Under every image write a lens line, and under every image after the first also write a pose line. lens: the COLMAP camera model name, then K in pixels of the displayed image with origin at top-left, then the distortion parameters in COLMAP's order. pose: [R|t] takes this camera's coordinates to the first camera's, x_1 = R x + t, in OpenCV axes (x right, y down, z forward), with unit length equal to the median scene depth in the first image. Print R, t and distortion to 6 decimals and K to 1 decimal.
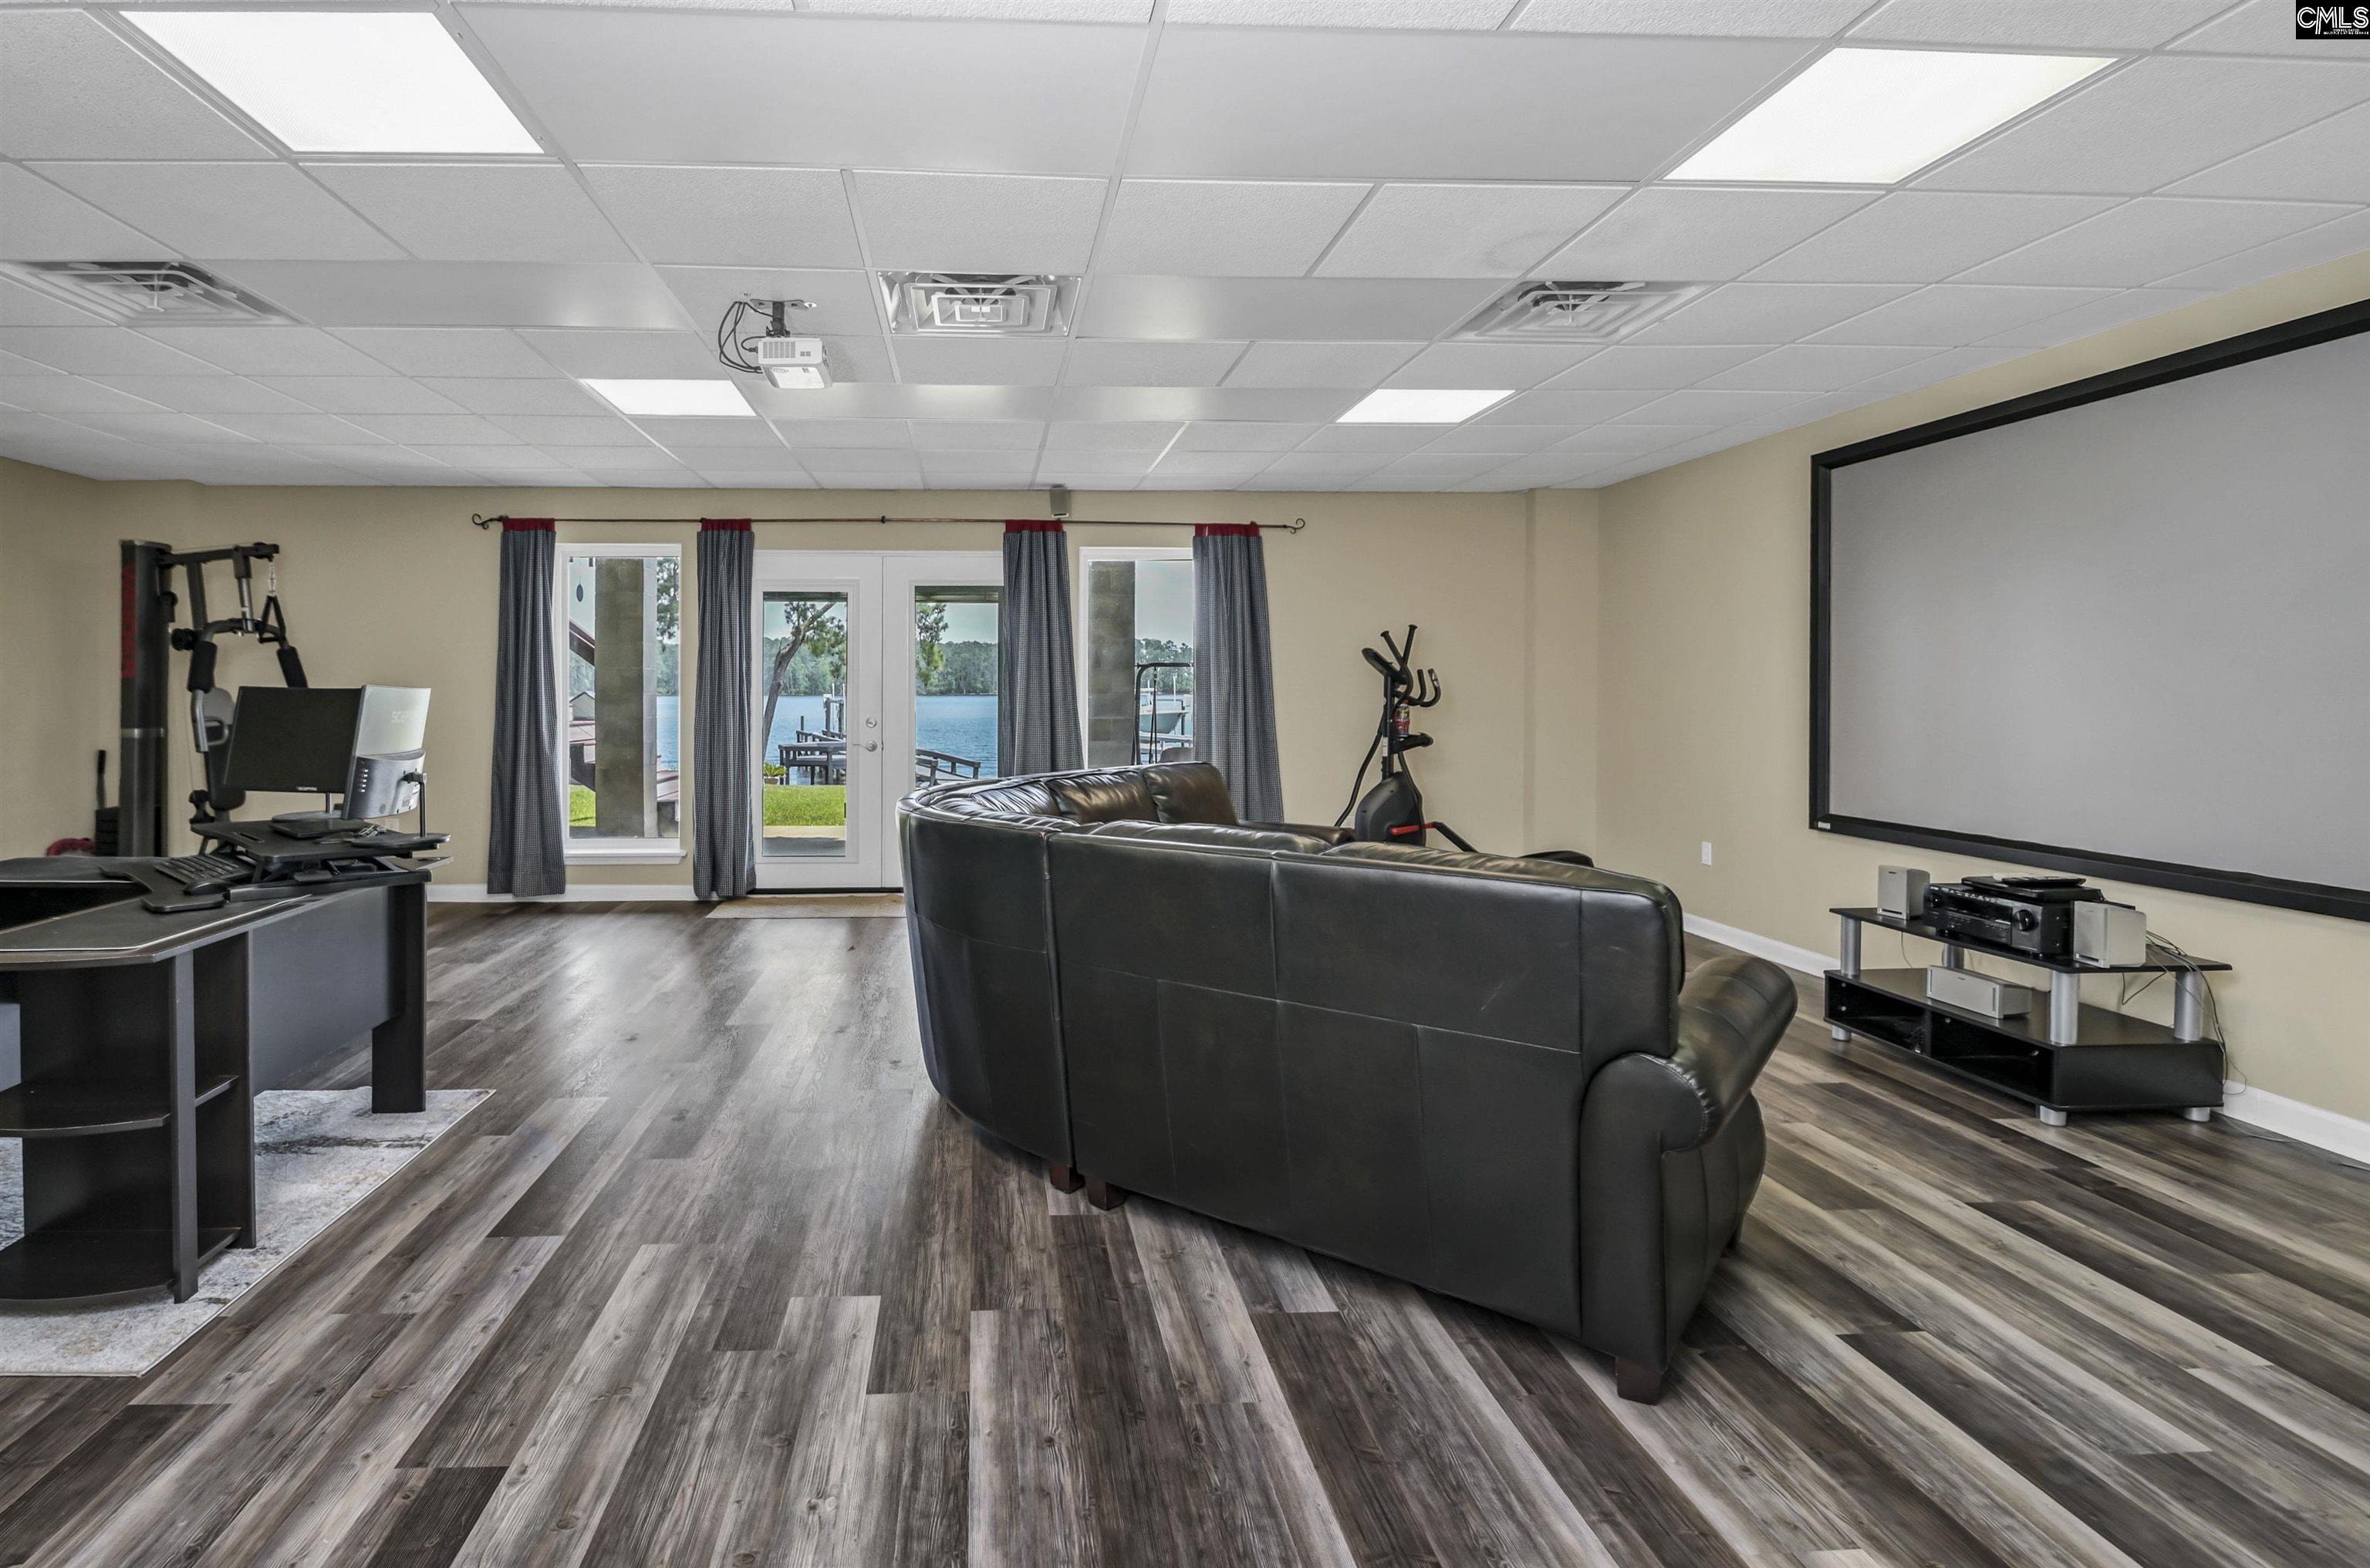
lens RADIAL K [[1128.5, 0, 1173.4], [0, 1128.5, 697.8], [0, 0, 1]] dist [0.002364, -0.009054]
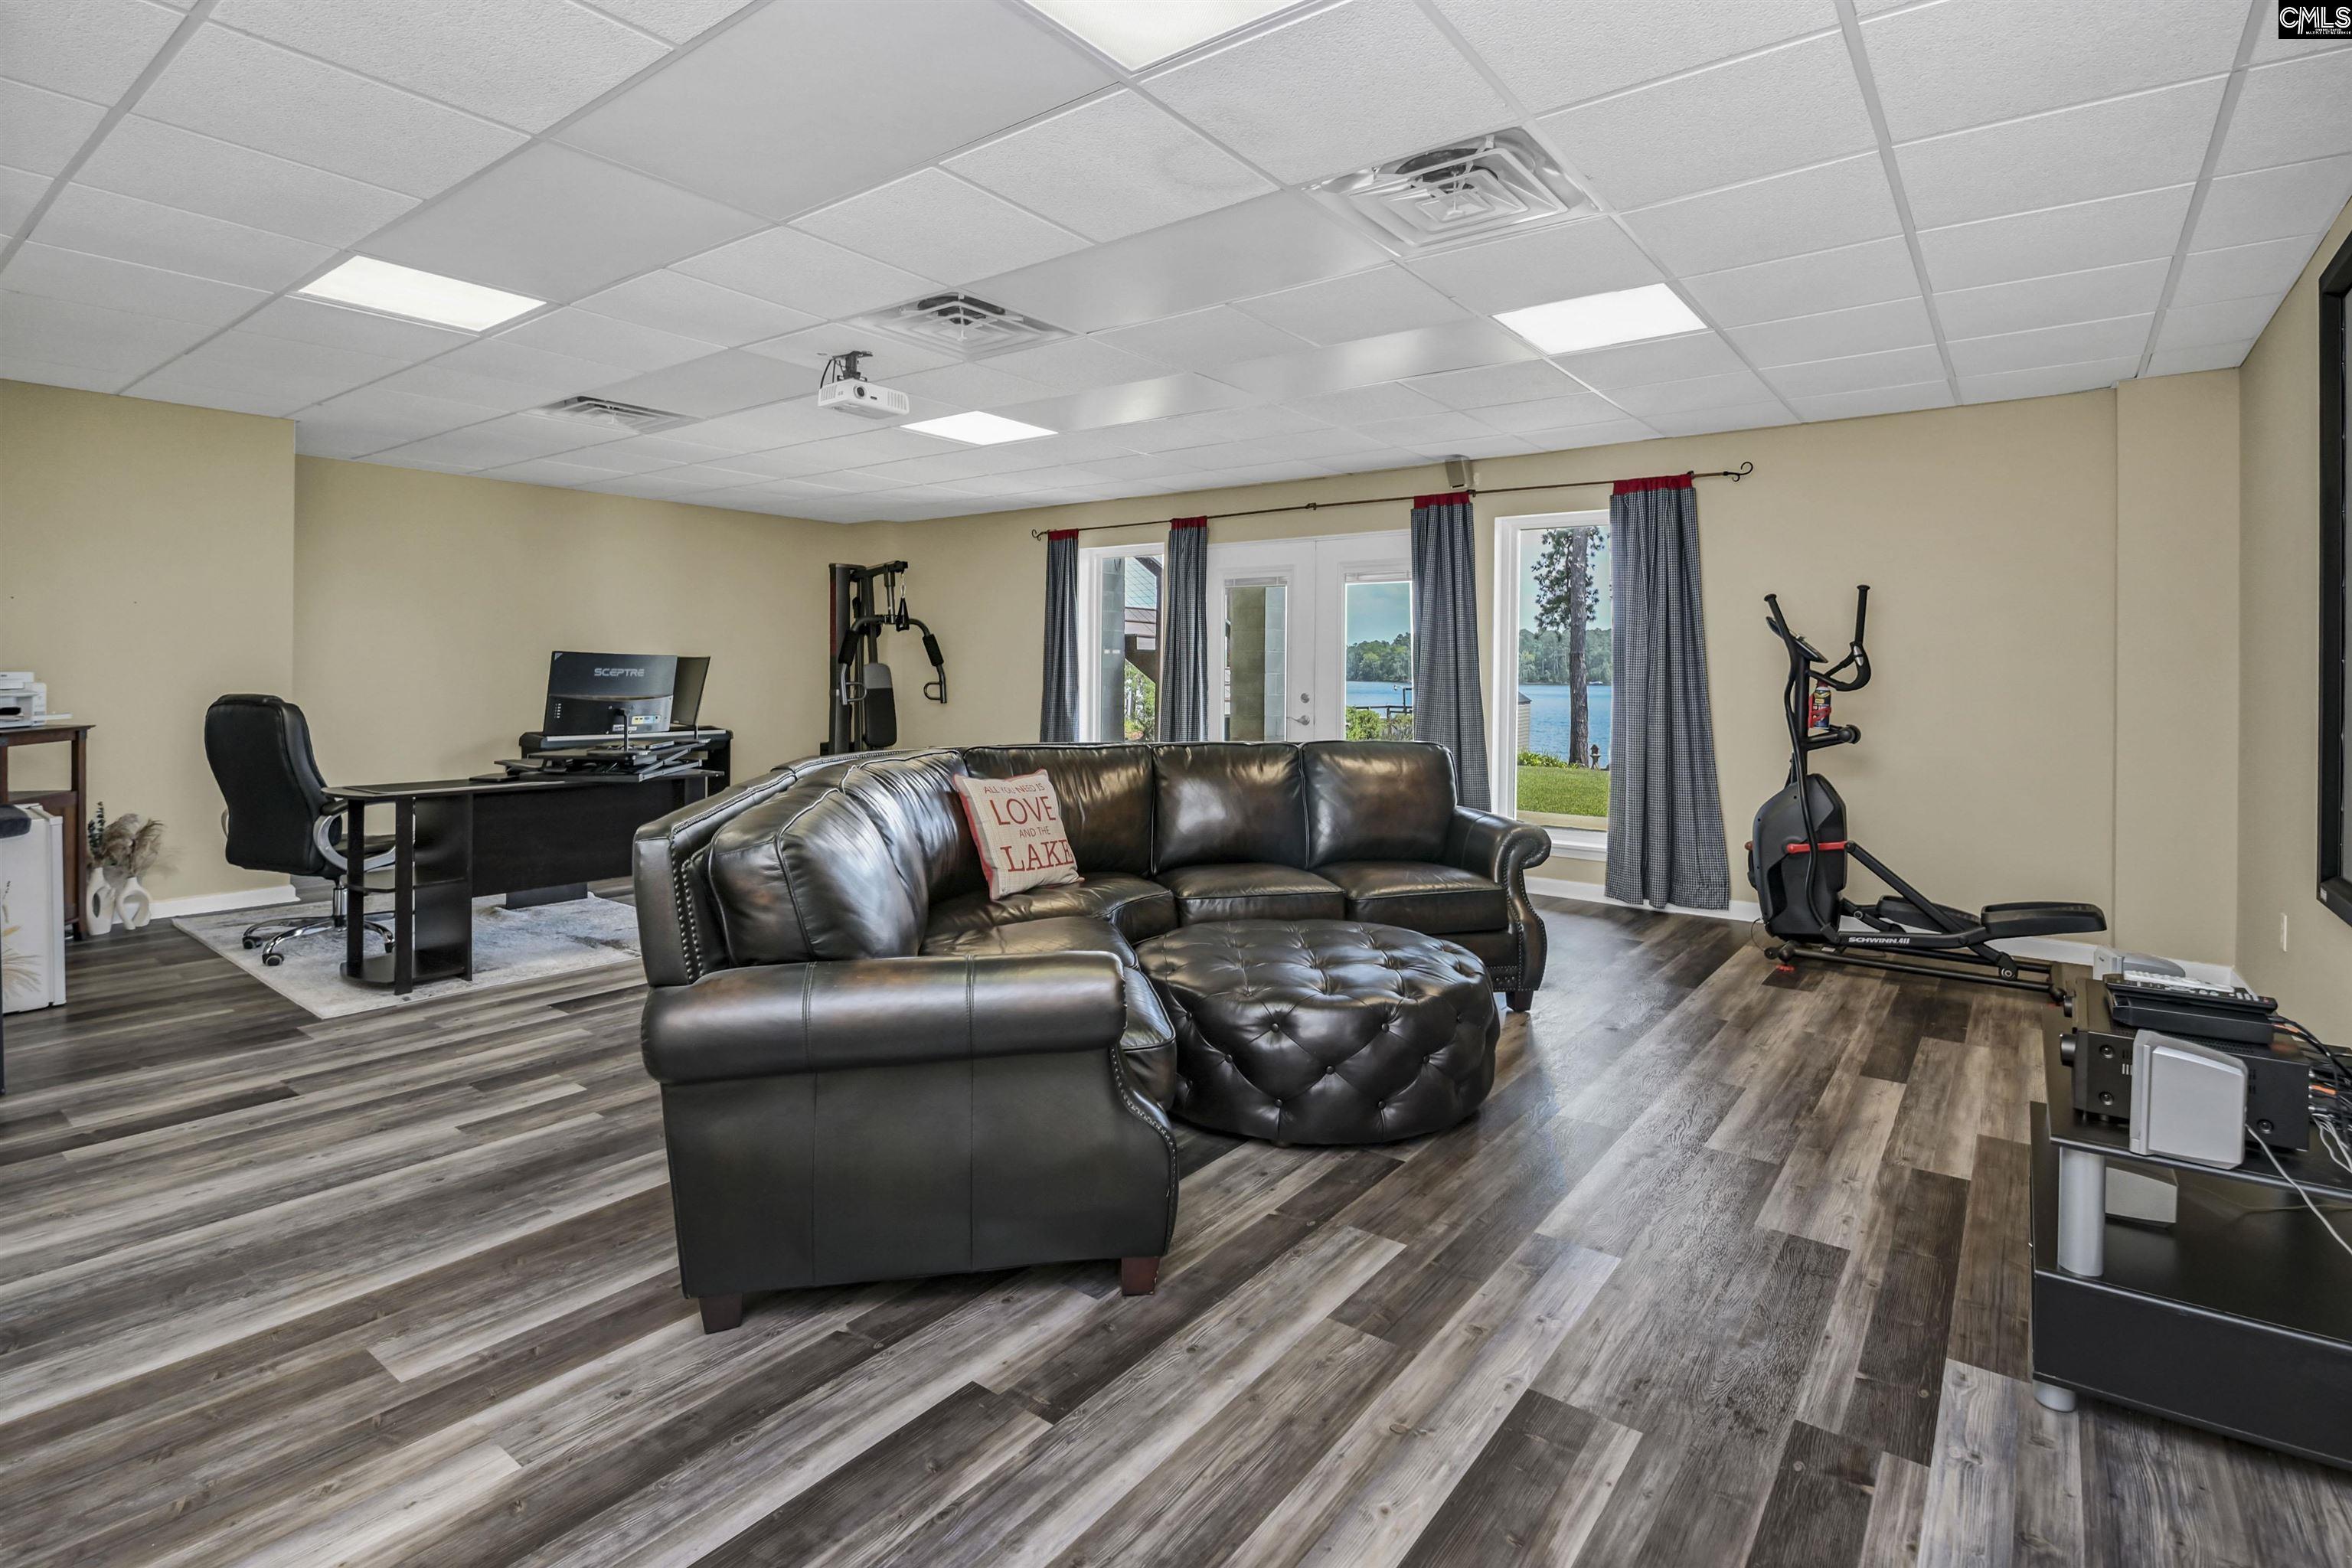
lens RADIAL K [[1132.5, 0, 1183.3], [0, 1132.5, 647.9], [0, 0, 1]] dist [-0.004335, -0.001444]
pose [[0.773590, -0.006130, -0.633657, 0.348390], [-0.015003, 0.999496, -0.027986, 0.006947], [0.633509, 0.031156, 0.773108, 0.114012]]
